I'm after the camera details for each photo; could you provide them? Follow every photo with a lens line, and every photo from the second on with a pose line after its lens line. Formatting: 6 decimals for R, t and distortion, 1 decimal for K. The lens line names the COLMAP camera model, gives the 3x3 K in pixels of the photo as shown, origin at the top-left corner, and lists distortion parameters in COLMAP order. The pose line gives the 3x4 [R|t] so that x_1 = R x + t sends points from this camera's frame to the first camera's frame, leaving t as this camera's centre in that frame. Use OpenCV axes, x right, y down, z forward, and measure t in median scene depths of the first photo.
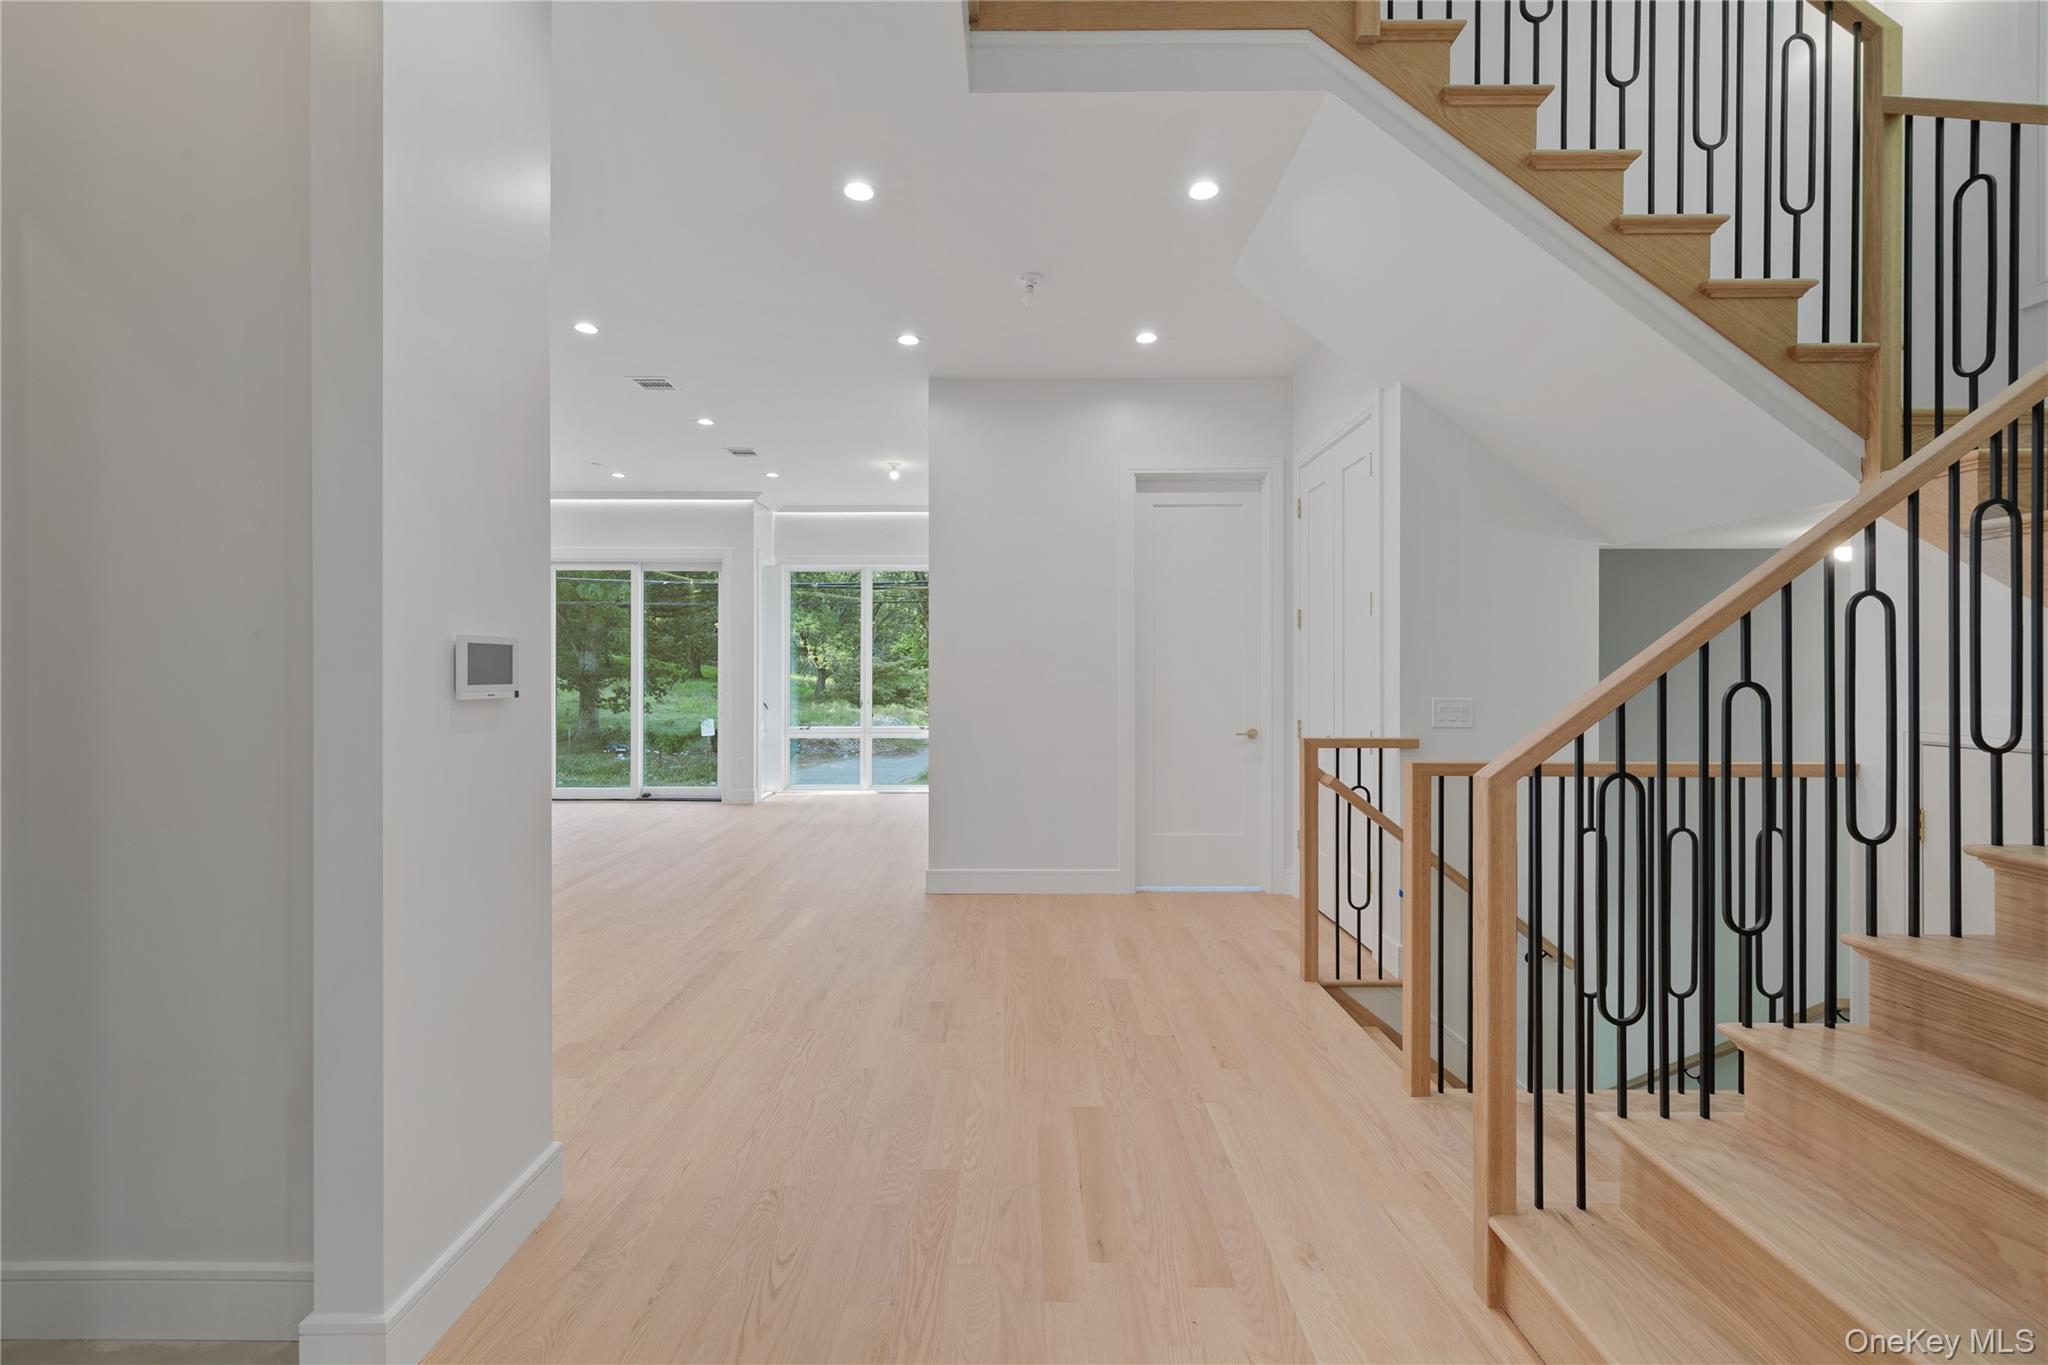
lens RADIAL K [[859.2, 0, 1010.9], [0, 859.2, 673.1], [0, 0, 1]] dist [0.000708, 0.001037]
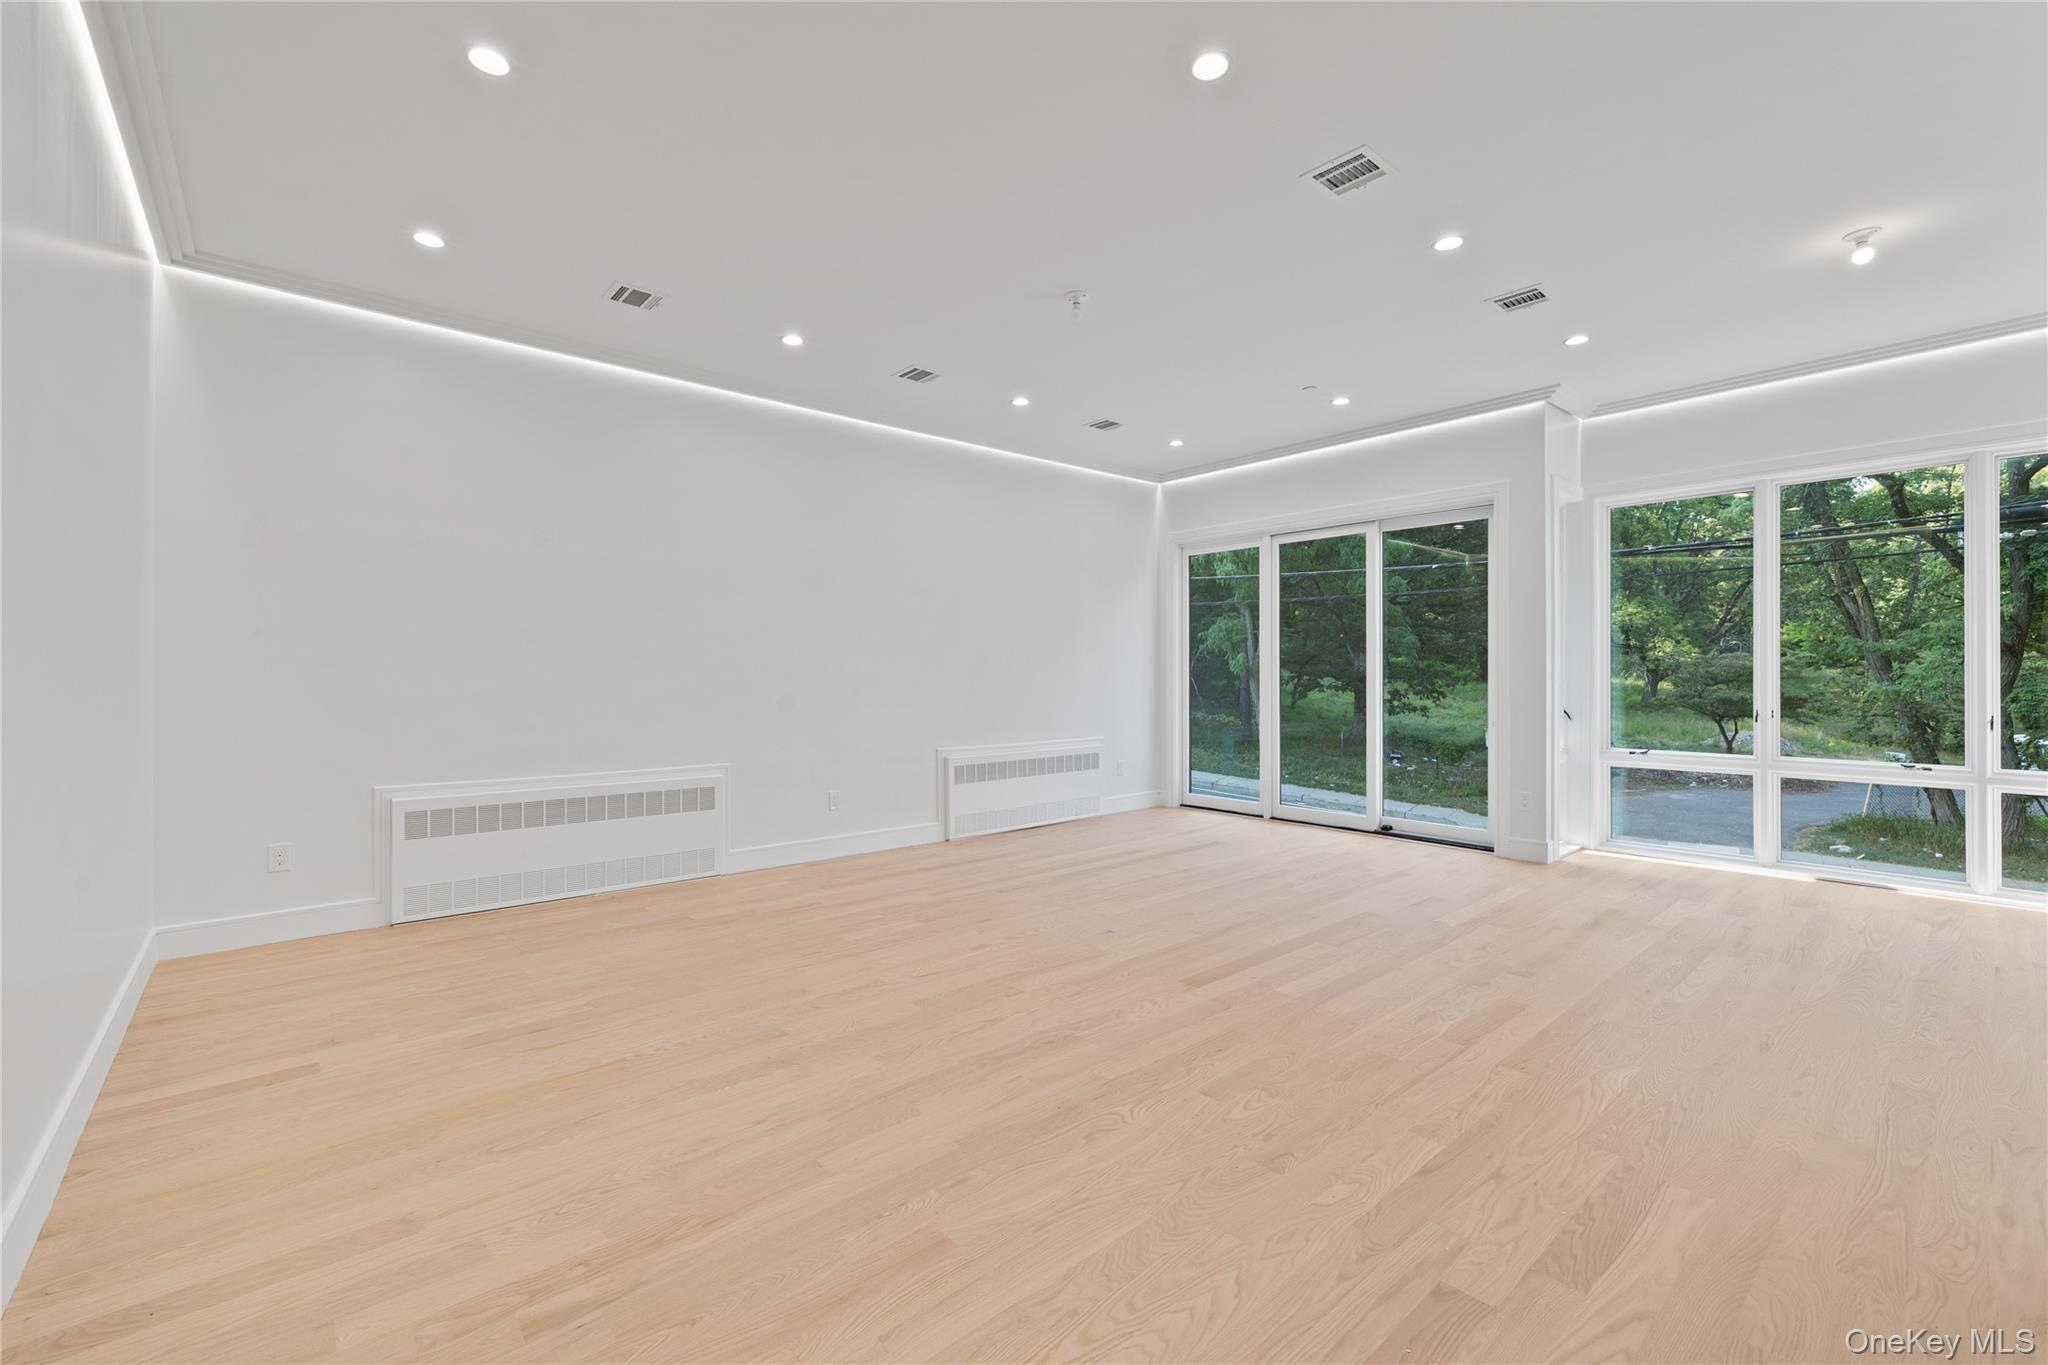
lens RADIAL K [[859.2, 0, 1013.2], [0, 859.2, 669.5], [0, 0, 1]] dist [0.000708, 0.001037]
pose [[0.657091, -0.005762, -0.753790, -0.121350], [-0.000417, 0.999968, -0.008007, 0.015938], [0.753811, 0.005576, 0.657067, 0.442502]]
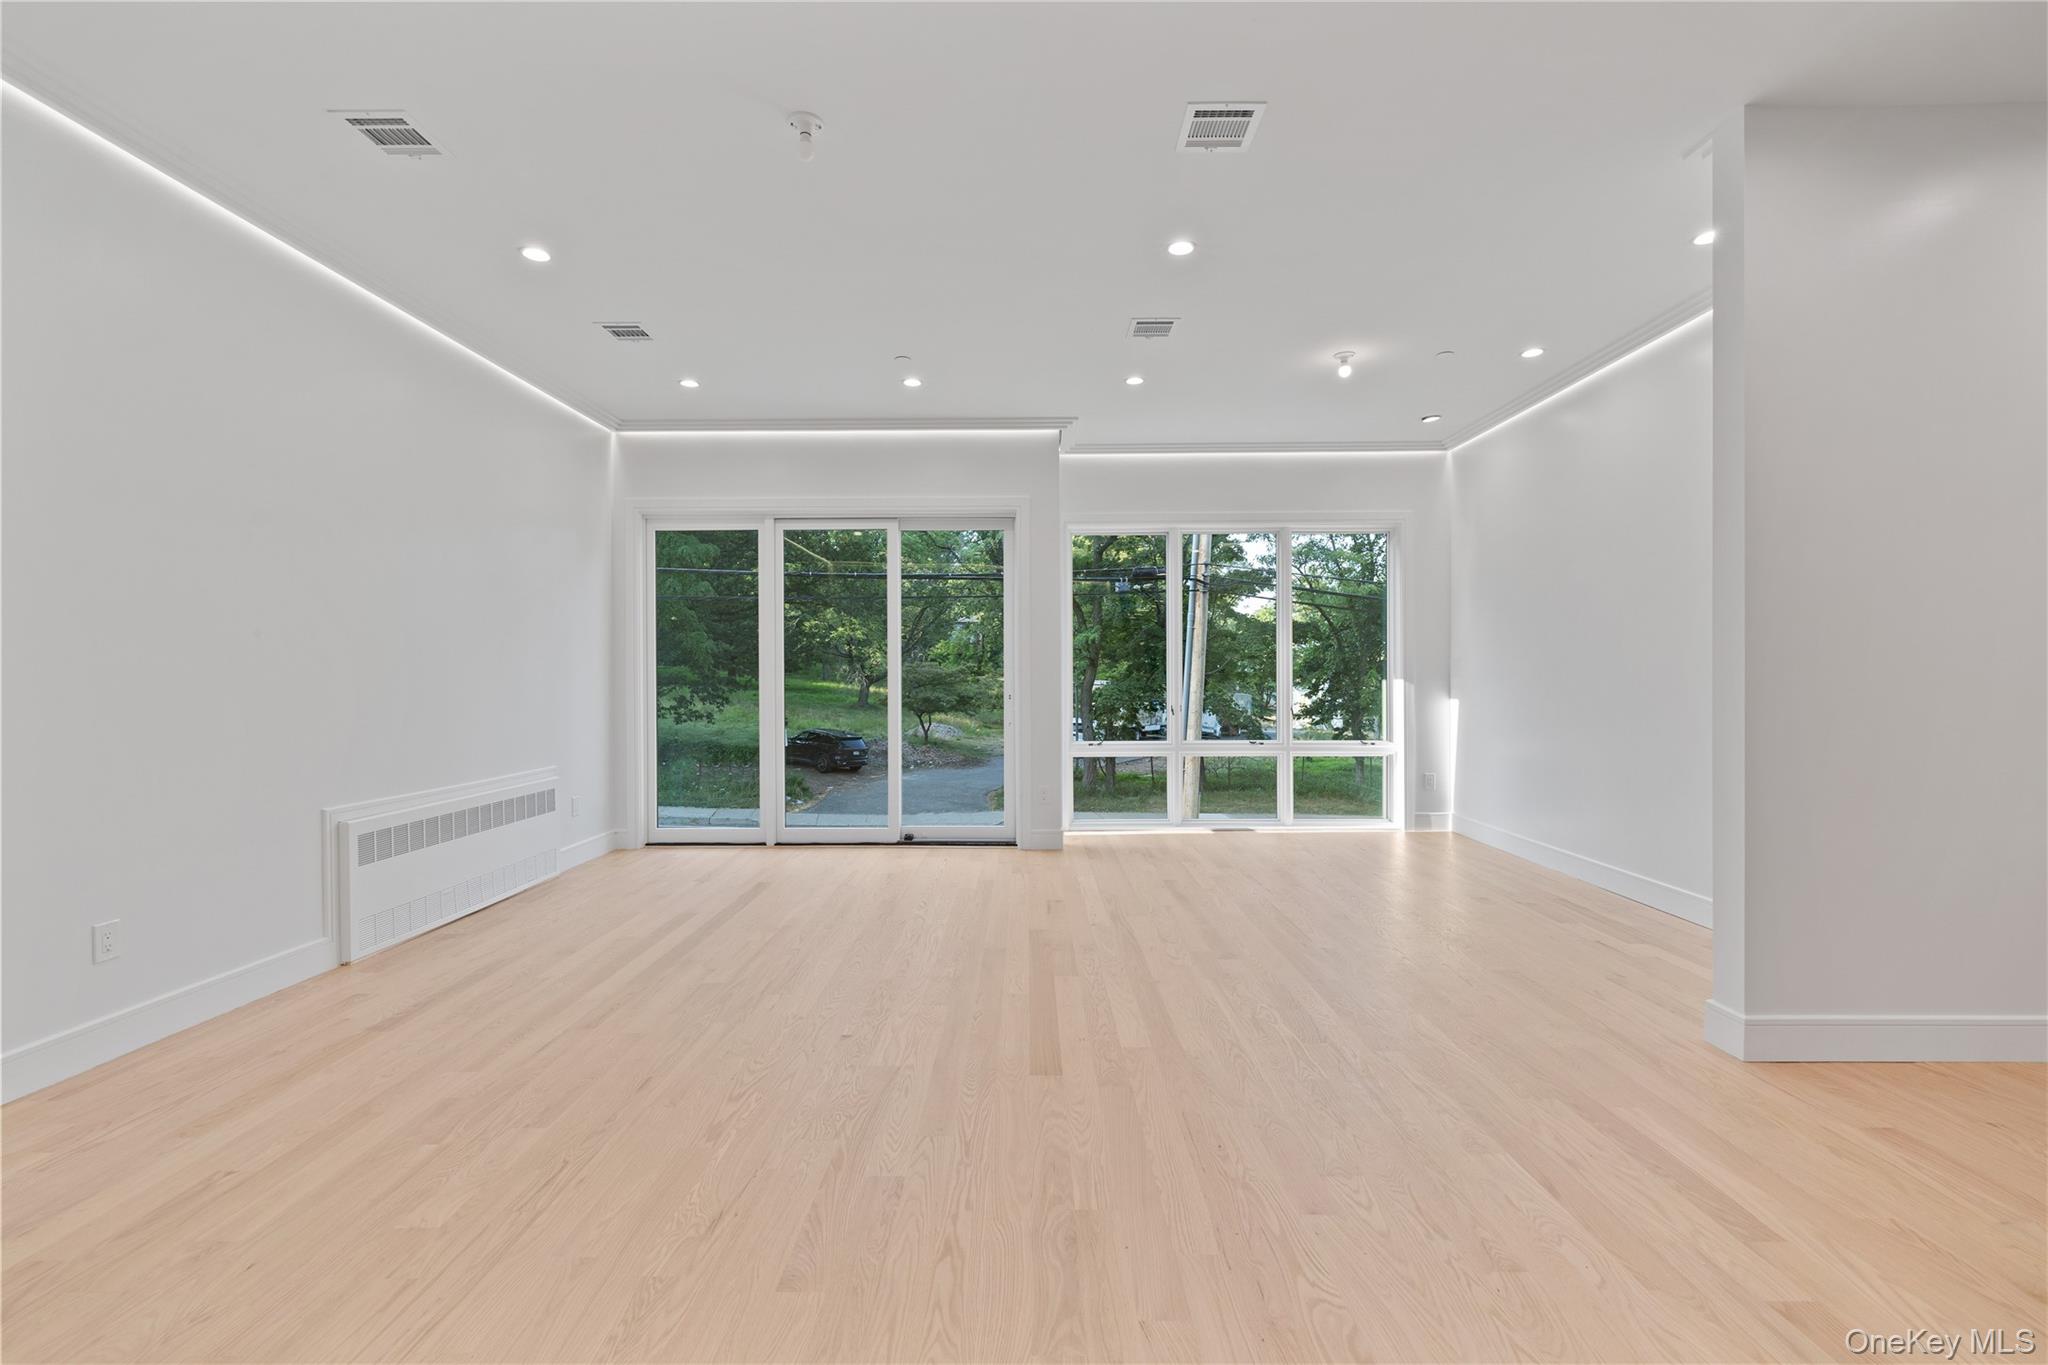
lens RADIAL K [[859.2, 0, 1026.3], [0, 859.2, 681.2], [0, 0, 1]] dist [0.000708, 0.001037]
pose [[0.999994, -0.003303, -0.000945, -0.555743], [0.003303, 0.999995, 0.000043, 0.016786], [0.000945, -0.000046, 1.000000, 0.465396]]
